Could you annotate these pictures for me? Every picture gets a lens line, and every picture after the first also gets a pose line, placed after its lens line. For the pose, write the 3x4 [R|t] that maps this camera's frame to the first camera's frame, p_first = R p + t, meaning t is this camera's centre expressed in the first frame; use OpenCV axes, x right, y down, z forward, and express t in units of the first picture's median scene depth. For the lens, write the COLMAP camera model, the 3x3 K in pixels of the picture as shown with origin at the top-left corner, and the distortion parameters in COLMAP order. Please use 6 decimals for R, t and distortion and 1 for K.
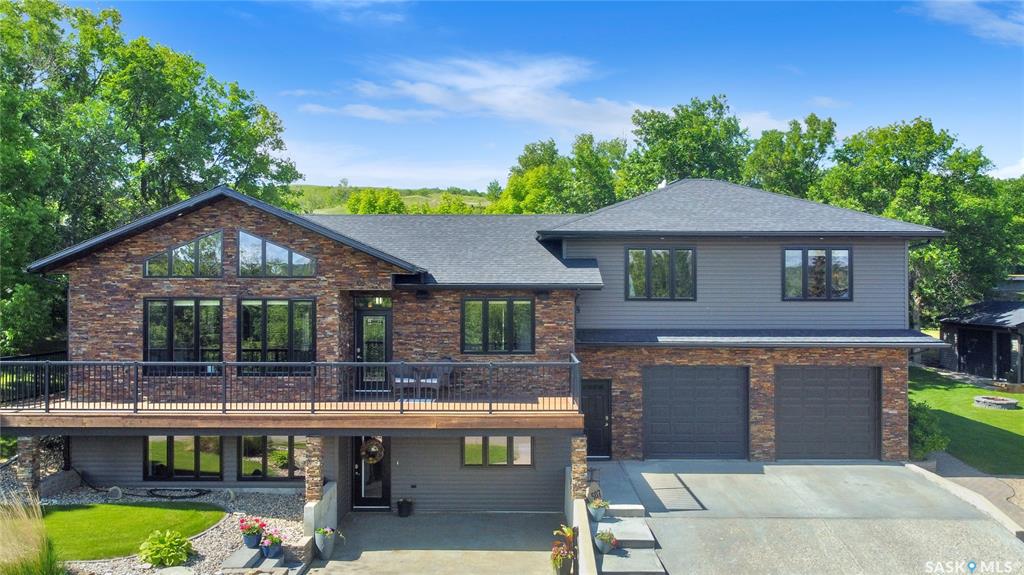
lens RADIAL K [[849.1, 0, 506.2], [0, 849.1, 284.8], [0, 0, 1]] dist [-0.012874, 0.001832]
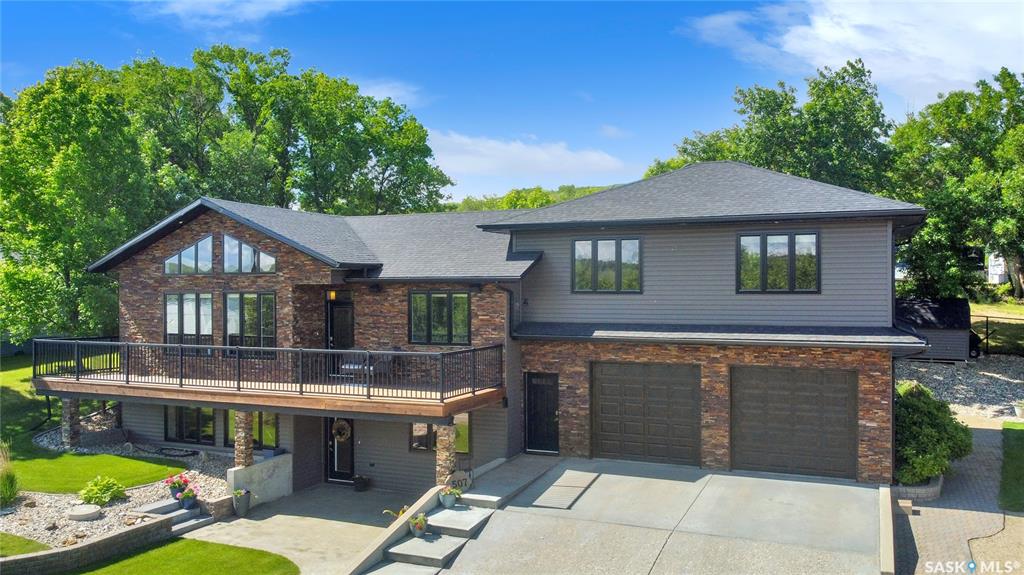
lens RADIAL K [[849.1, 0, 501.5], [0, 849.1, 298.0], [0, 0, 1]] dist [-0.012874, 0.001832]
pose [[0.910492, -0.000124, -0.413526, 0.493524], [0.006837, 0.999868, 0.014755, 0.009121], [0.413470, -0.016262, 0.910373, 0.083521]]
